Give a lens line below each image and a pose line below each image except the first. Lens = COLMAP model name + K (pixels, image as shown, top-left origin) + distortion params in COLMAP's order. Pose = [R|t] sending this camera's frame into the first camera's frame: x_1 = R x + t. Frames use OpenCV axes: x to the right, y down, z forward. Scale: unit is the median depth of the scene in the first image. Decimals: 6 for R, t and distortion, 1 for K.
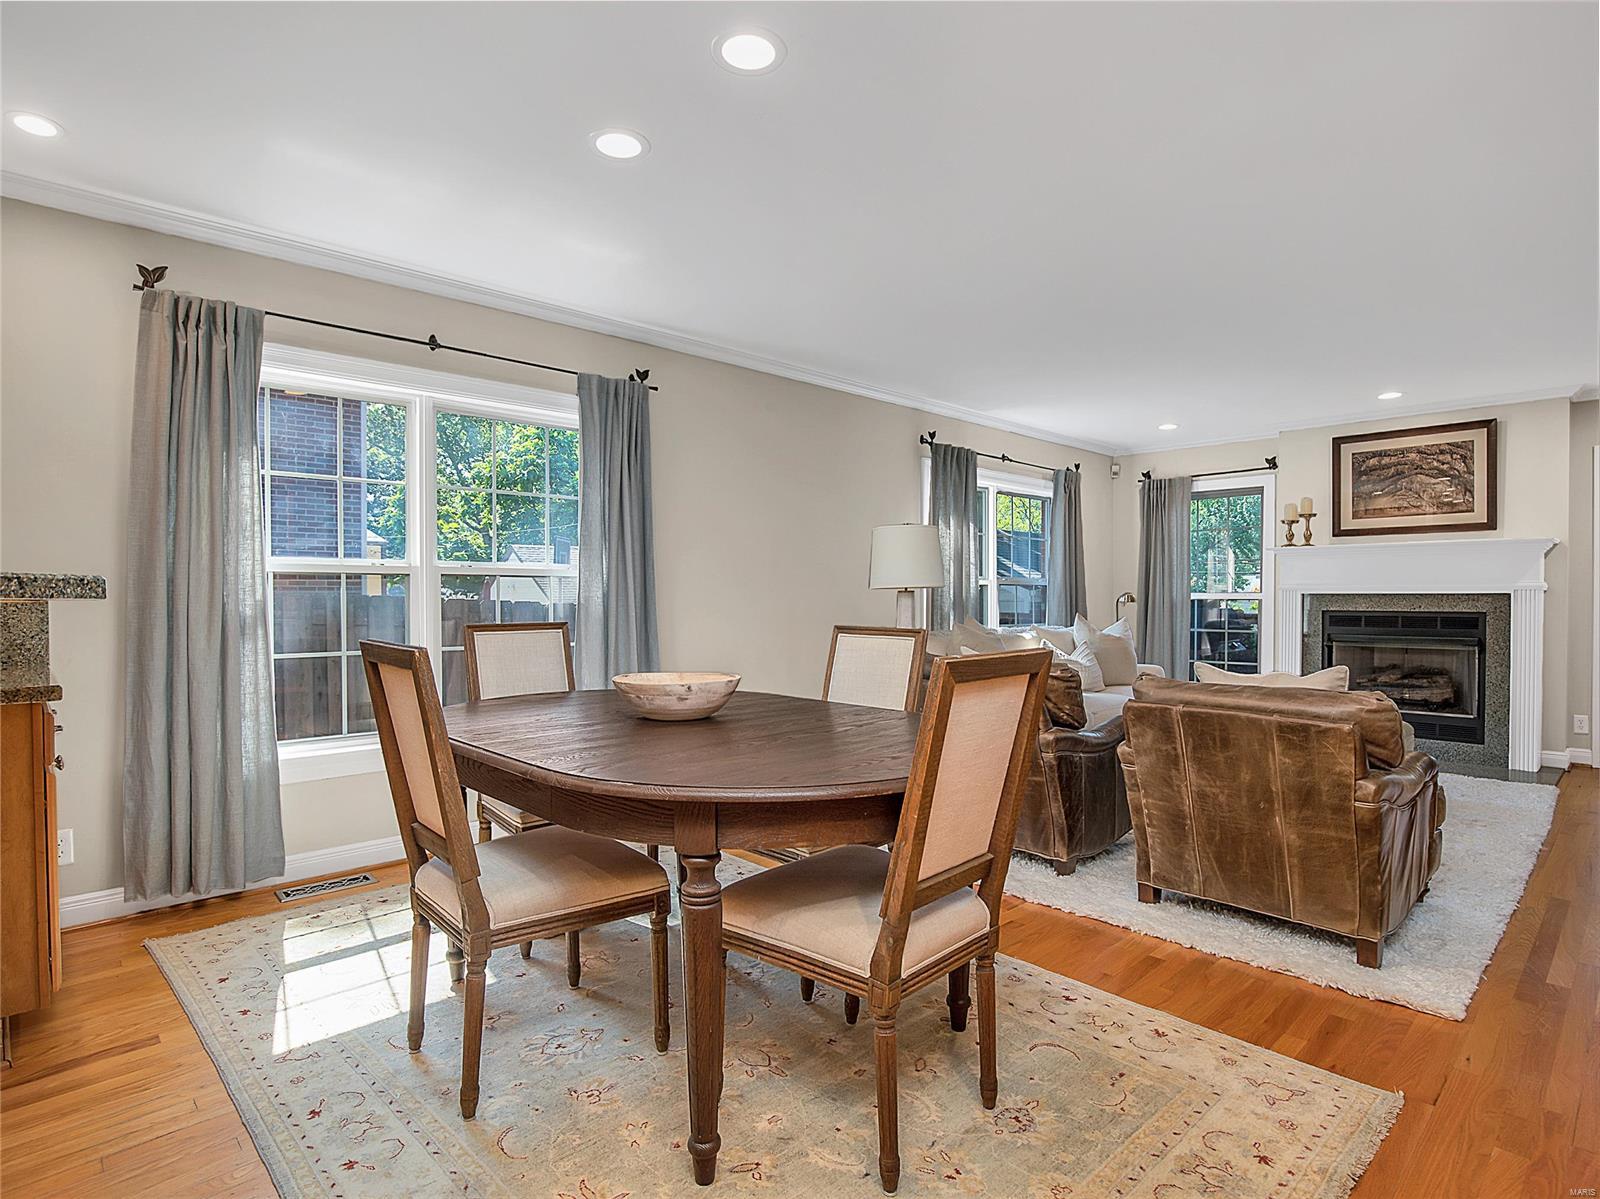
lens RADIAL K [[870.8, 0, 805.0], [0, 870.8, 605.1], [0, 0, 1]] dist [-0.028110, 0.002948]
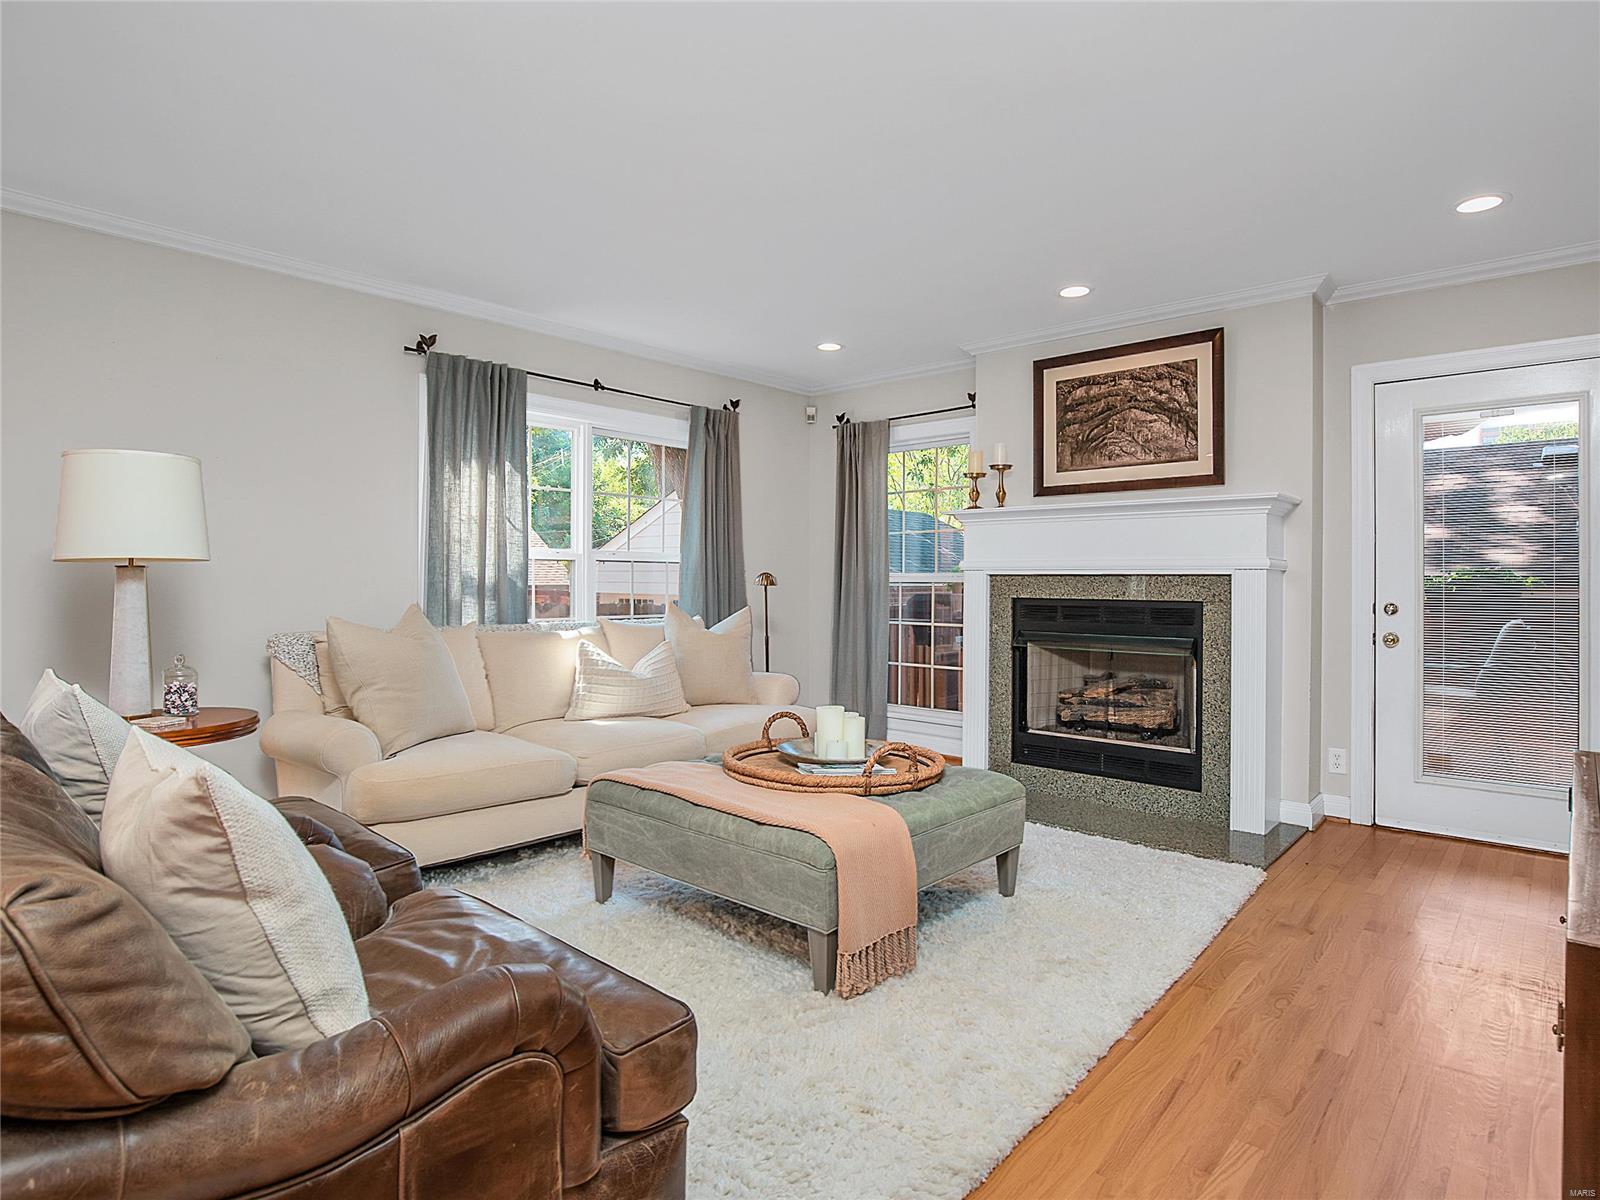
lens RADIAL K [[870.8, 0, 824.3], [0, 870.8, 577.5], [0, 0, 1]] dist [-0.028110, 0.002948]
pose [[0.997321, 0.003844, 0.073045, 0.404304], [-0.003201, 0.999955, -0.008921, -0.003853], [-0.073076, 0.008663, 0.997289, 0.296467]]
